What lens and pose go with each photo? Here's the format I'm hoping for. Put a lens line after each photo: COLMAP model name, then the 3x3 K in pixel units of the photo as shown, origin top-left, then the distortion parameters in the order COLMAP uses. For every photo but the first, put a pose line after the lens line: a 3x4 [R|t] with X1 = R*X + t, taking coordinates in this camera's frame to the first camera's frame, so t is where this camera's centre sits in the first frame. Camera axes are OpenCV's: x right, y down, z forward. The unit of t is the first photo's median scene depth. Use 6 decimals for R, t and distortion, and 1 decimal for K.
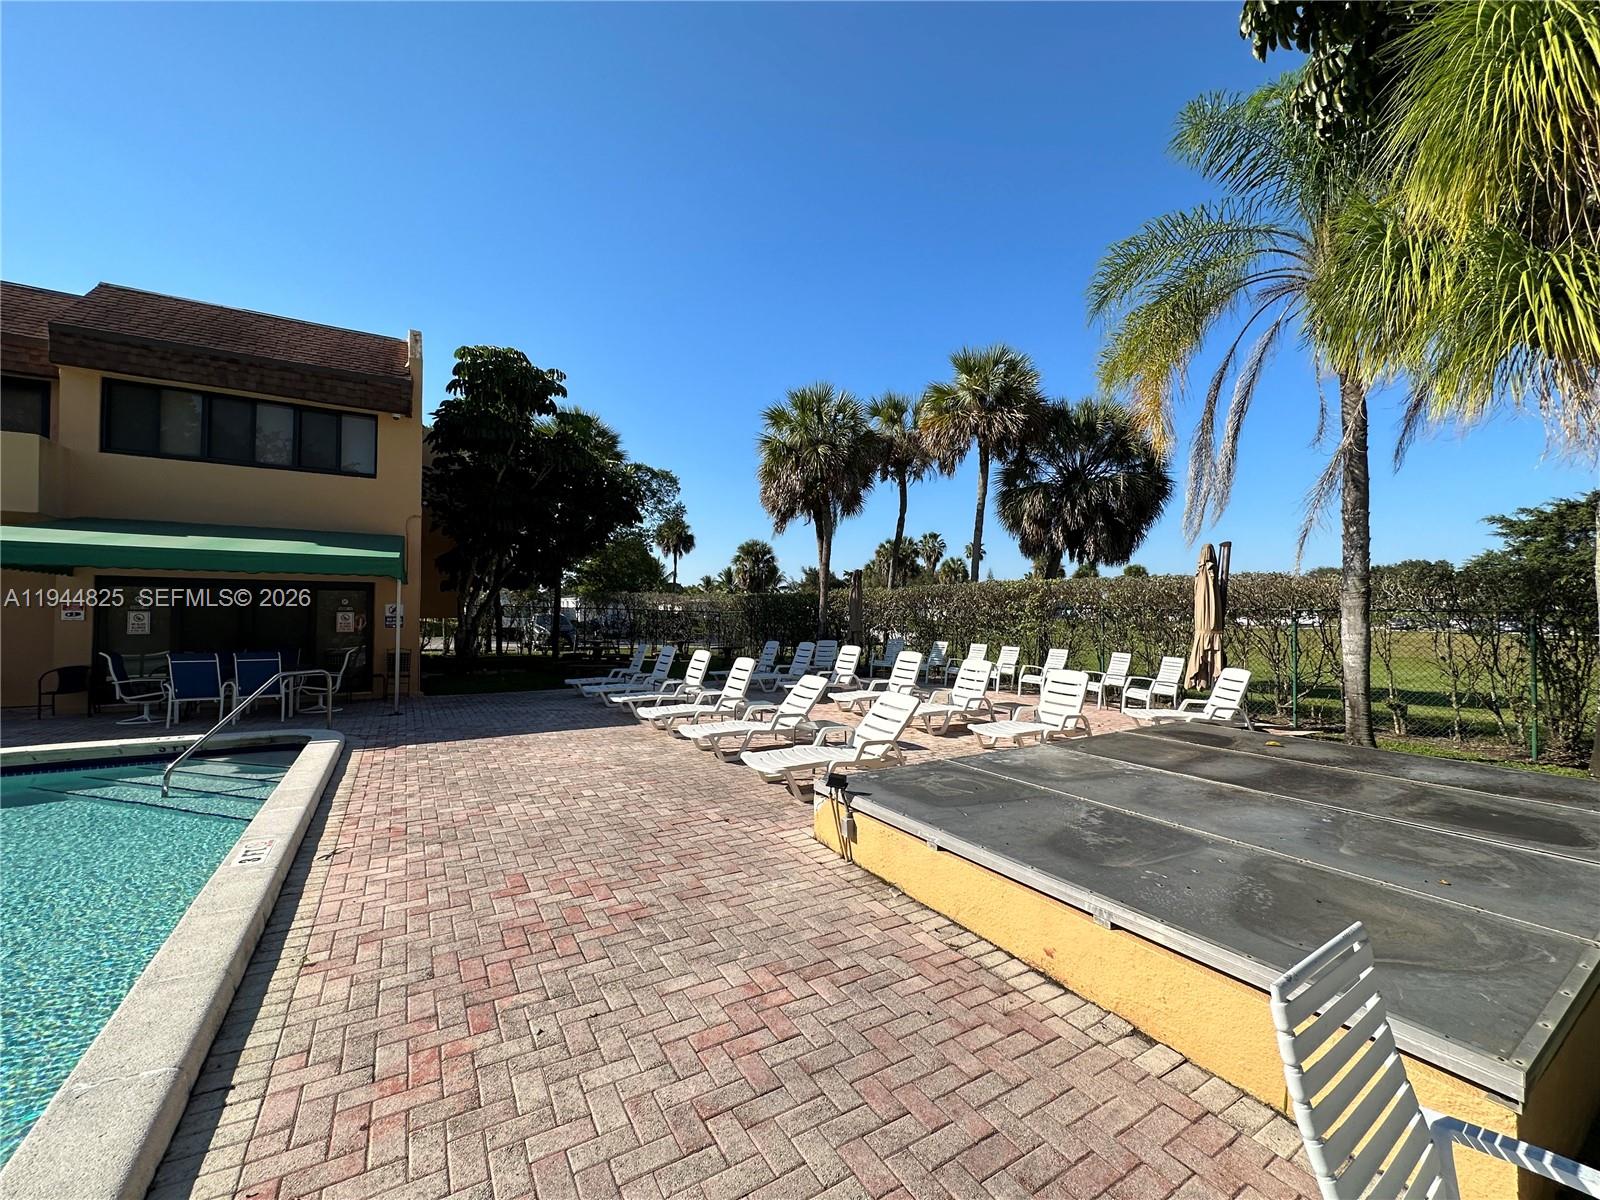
lens RADIAL K [[633.6, 0, 808.9], [0, 633.6, 600.0], [0, 0, 1]] dist [0.001186, 0.000018]
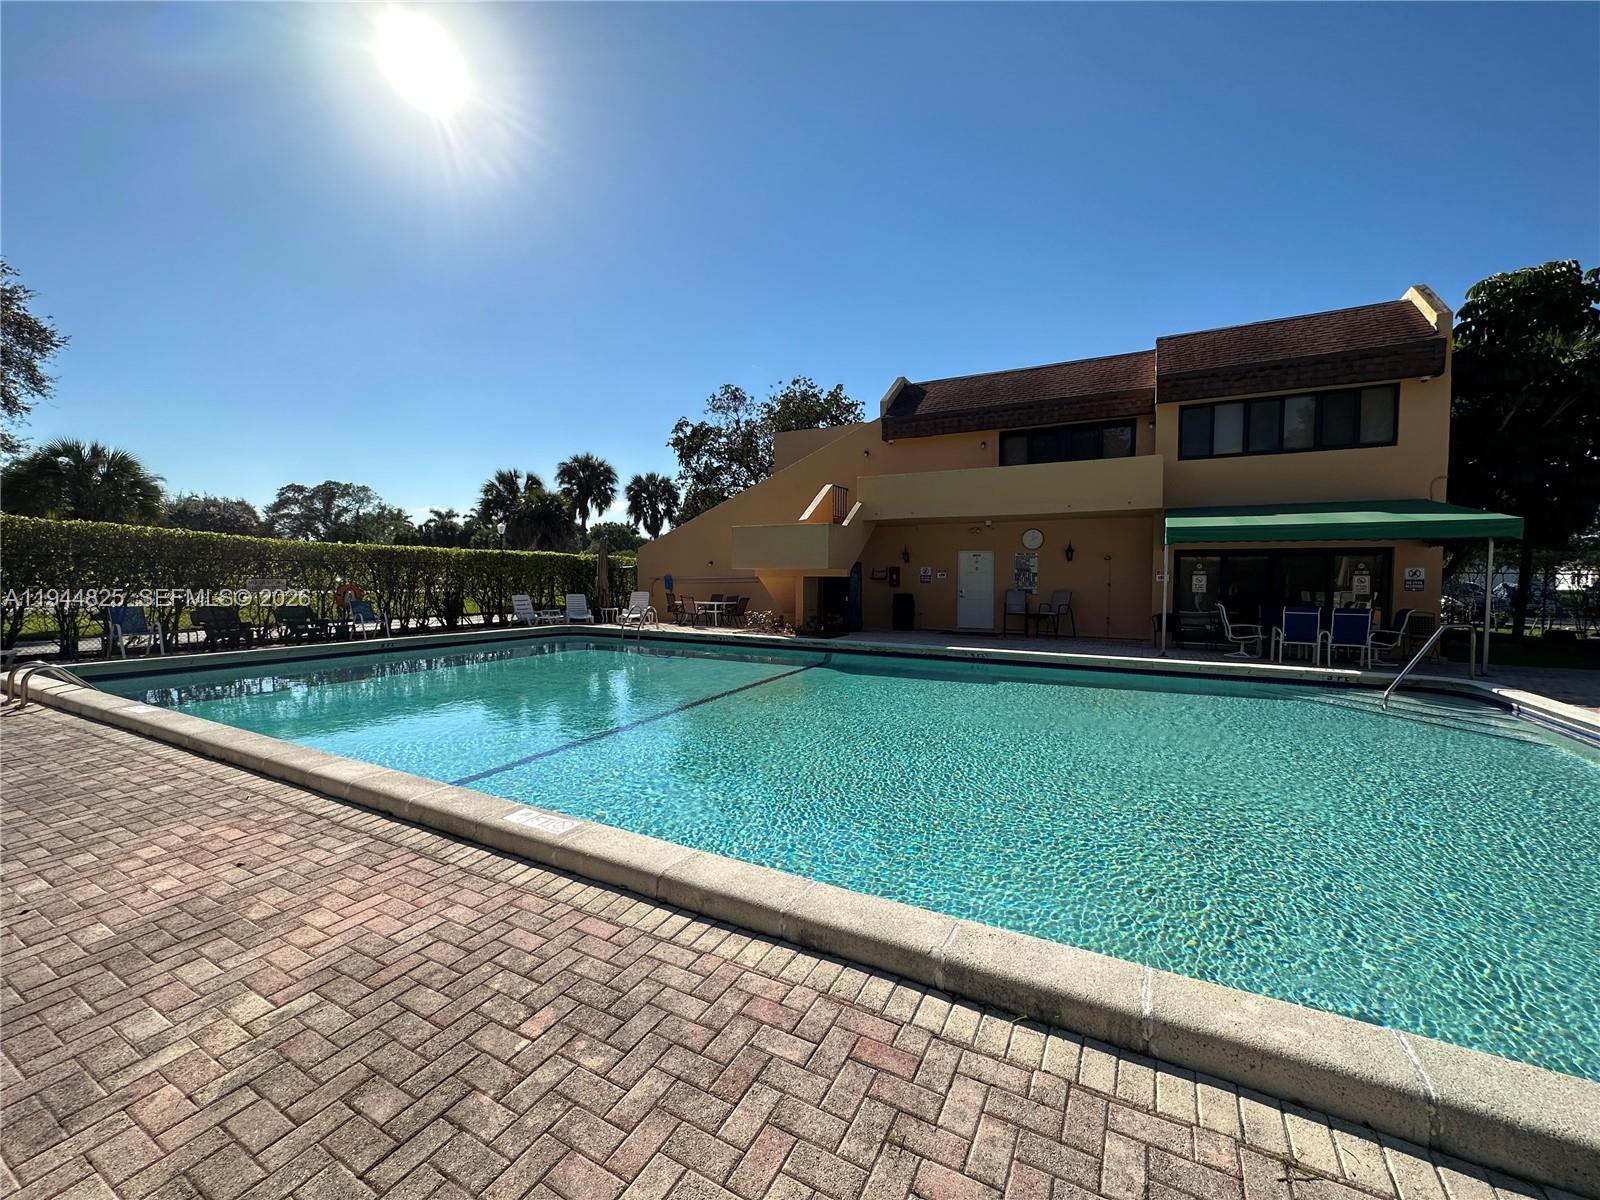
lens RADIAL K [[633.6, 0, 801.0], [0, 633.6, 597.5], [0, 0, 1]] dist [0.001186, 0.000018]
pose [[0.487286, 0.035053, -0.872538, -0.260887], [0.010786, 0.998876, 0.046152, -0.003736], [0.873176, -0.031901, 0.486361, -0.369418]]
